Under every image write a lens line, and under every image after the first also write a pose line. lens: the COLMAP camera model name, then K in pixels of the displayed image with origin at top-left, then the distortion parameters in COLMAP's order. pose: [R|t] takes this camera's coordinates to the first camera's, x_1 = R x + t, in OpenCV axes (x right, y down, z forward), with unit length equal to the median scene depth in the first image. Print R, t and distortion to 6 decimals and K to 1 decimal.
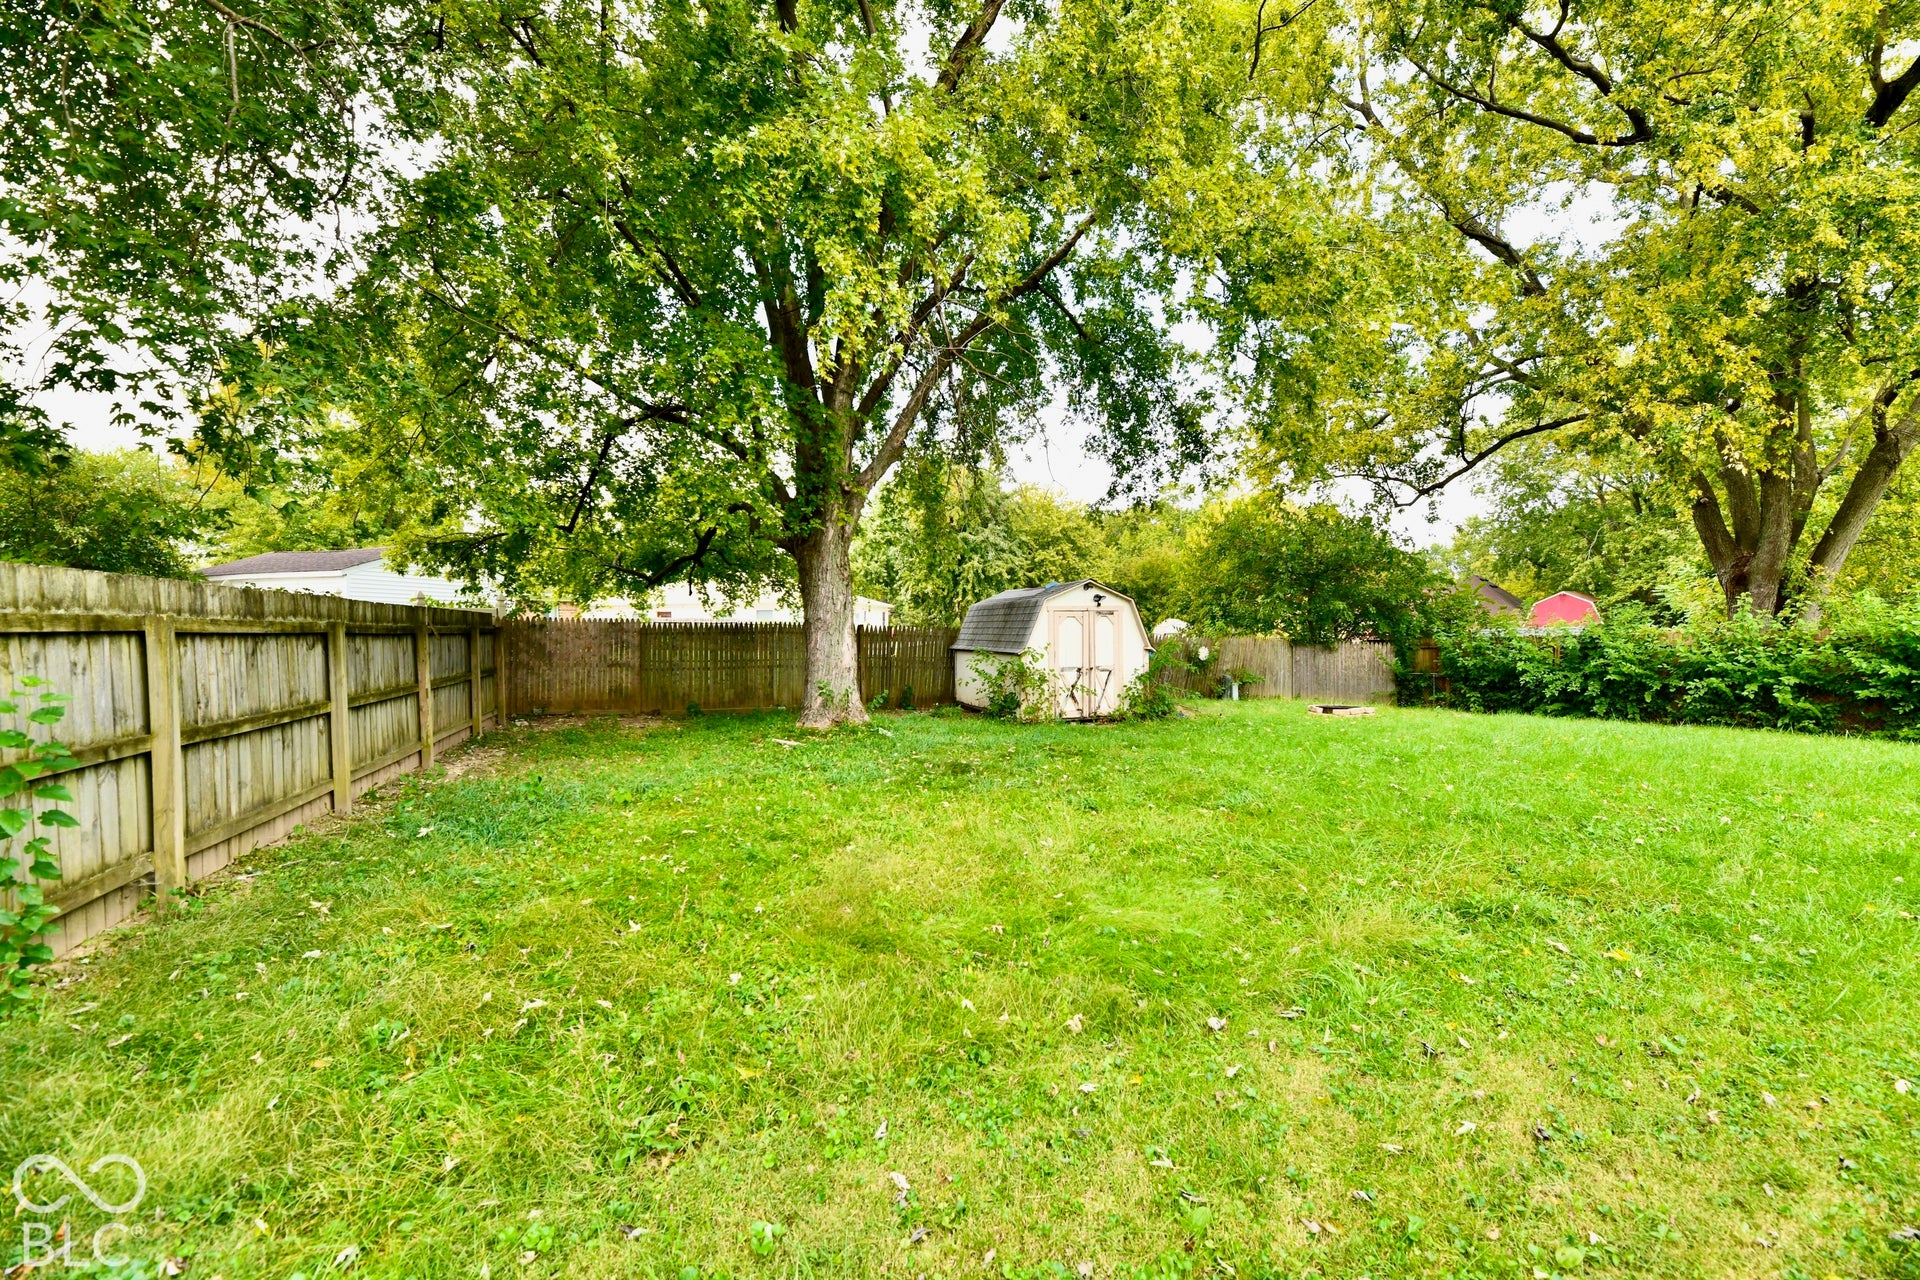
lens RADIAL K [[775.3, 0, 968.6], [0, 775.3, 639.1], [0, 0, 1]] dist [0.000852, -0.003165]
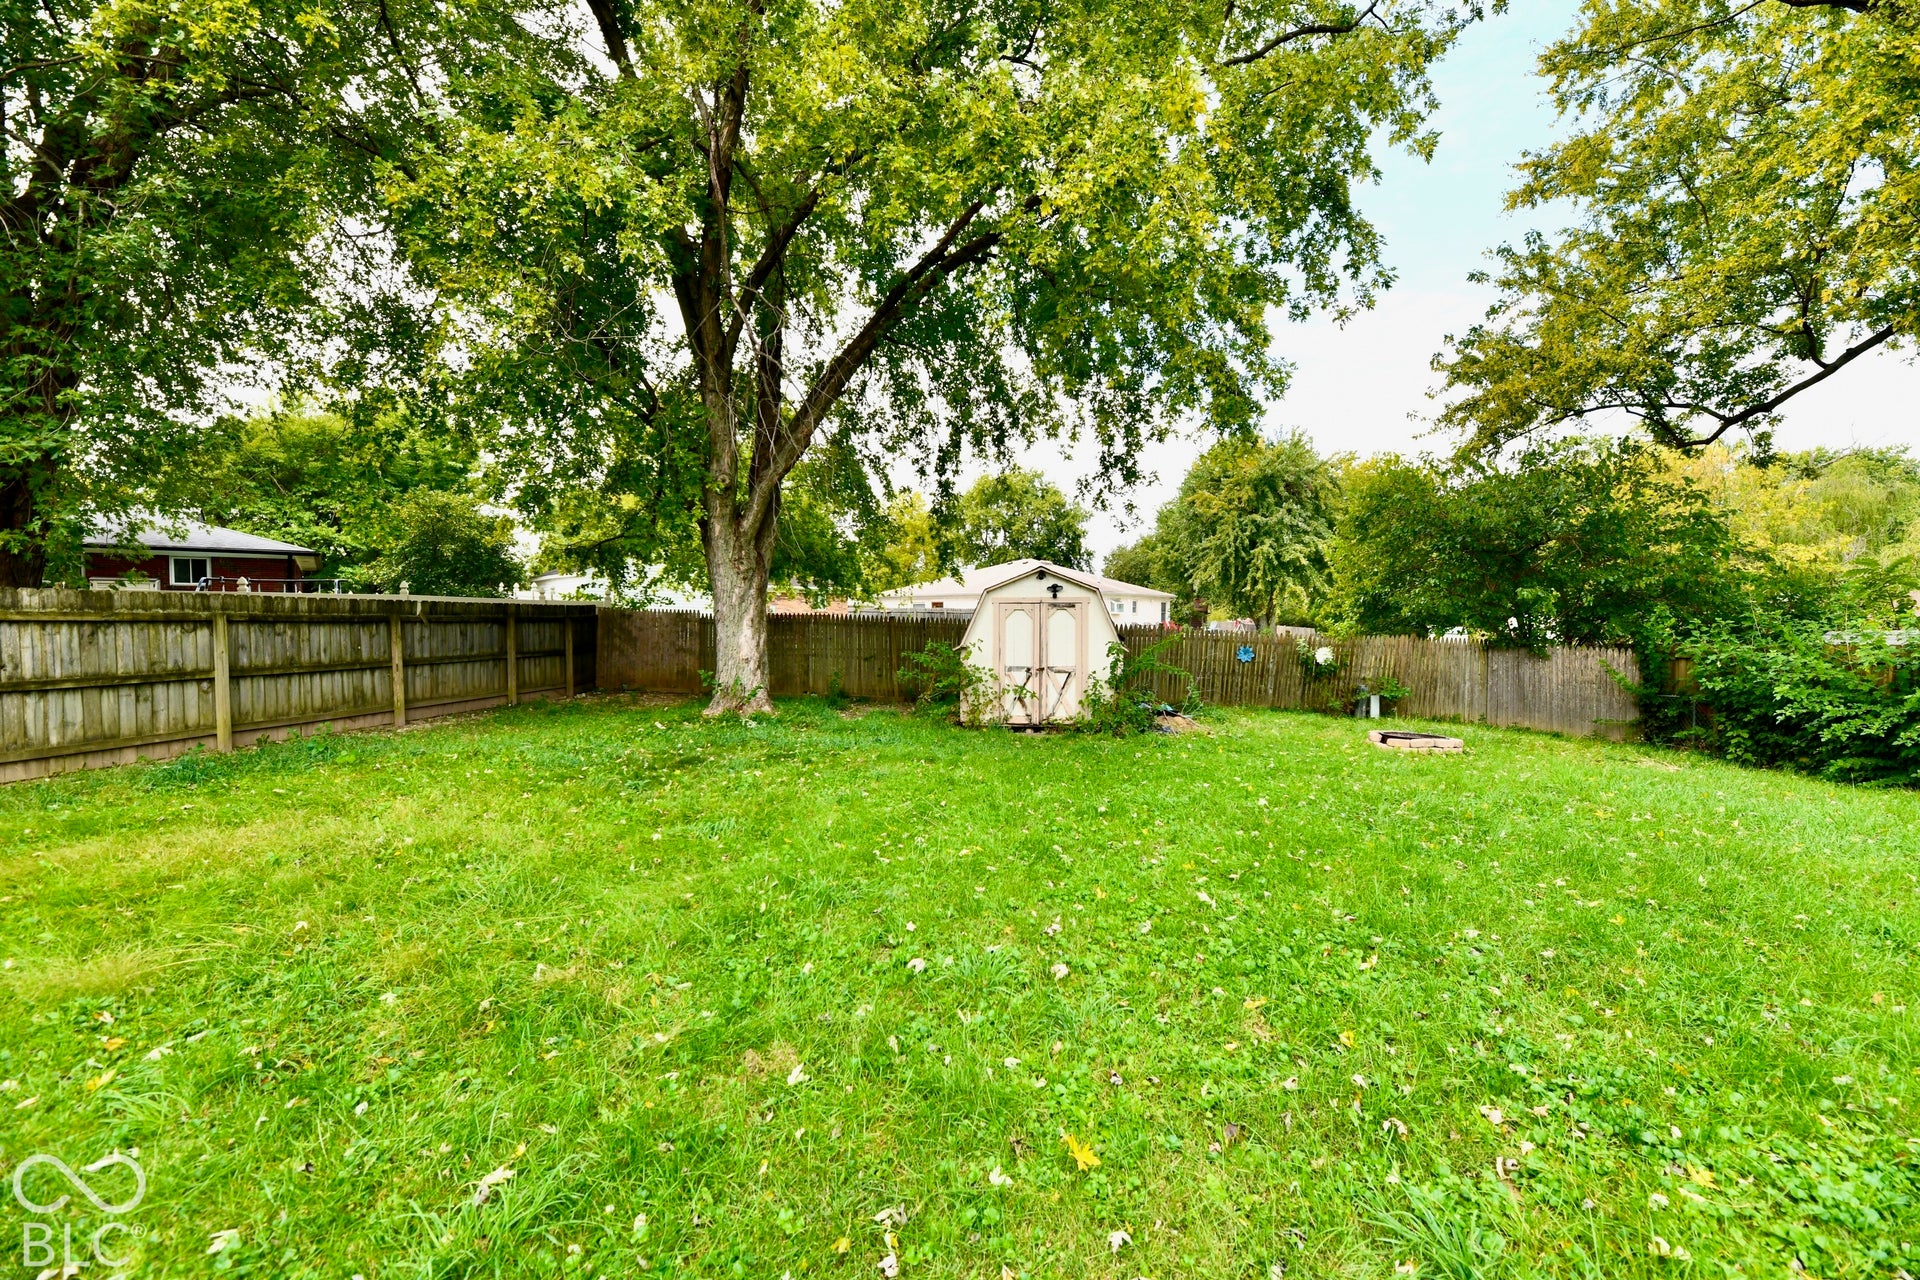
lens RADIAL K [[775.3, 0, 969.0], [0, 775.3, 636.8], [0, 0, 1]] dist [0.000852, -0.003165]
pose [[0.887919, 0.019255, -0.459597, 0.558355], [-0.014760, 0.999802, 0.013372, -0.009929], [0.459763, -0.005089, 0.888027, 0.214816]]
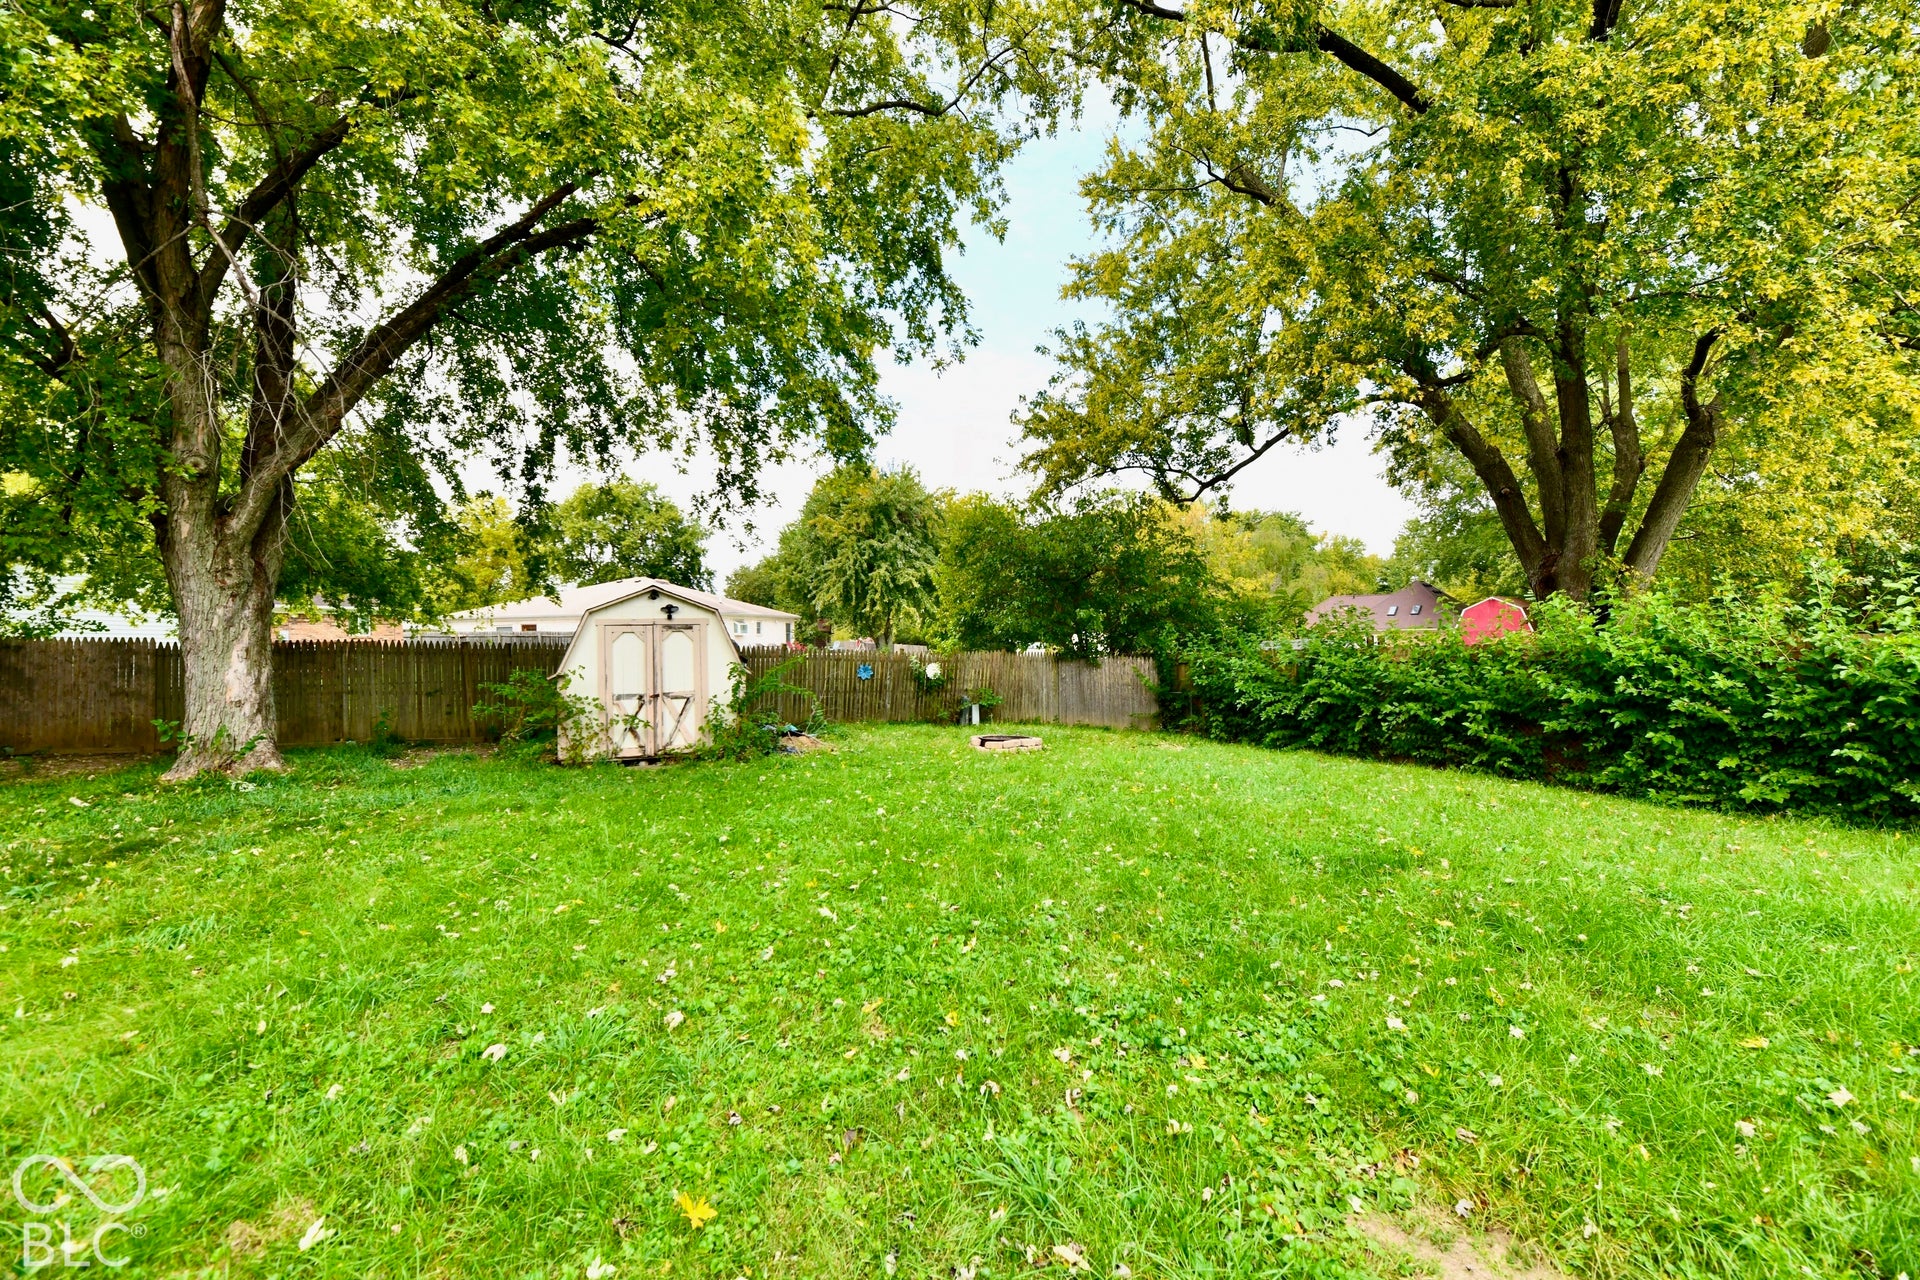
lens RADIAL K [[775.3, 0, 970.0], [0, 775.3, 636.8], [0, 0, 1]] dist [0.000852, -0.003165]
pose [[0.999969, -0.007308, -0.002895, 0.562595], [0.007263, 0.999856, -0.015346, -0.010042], [0.003007, 0.015325, 0.999878, 0.215312]]
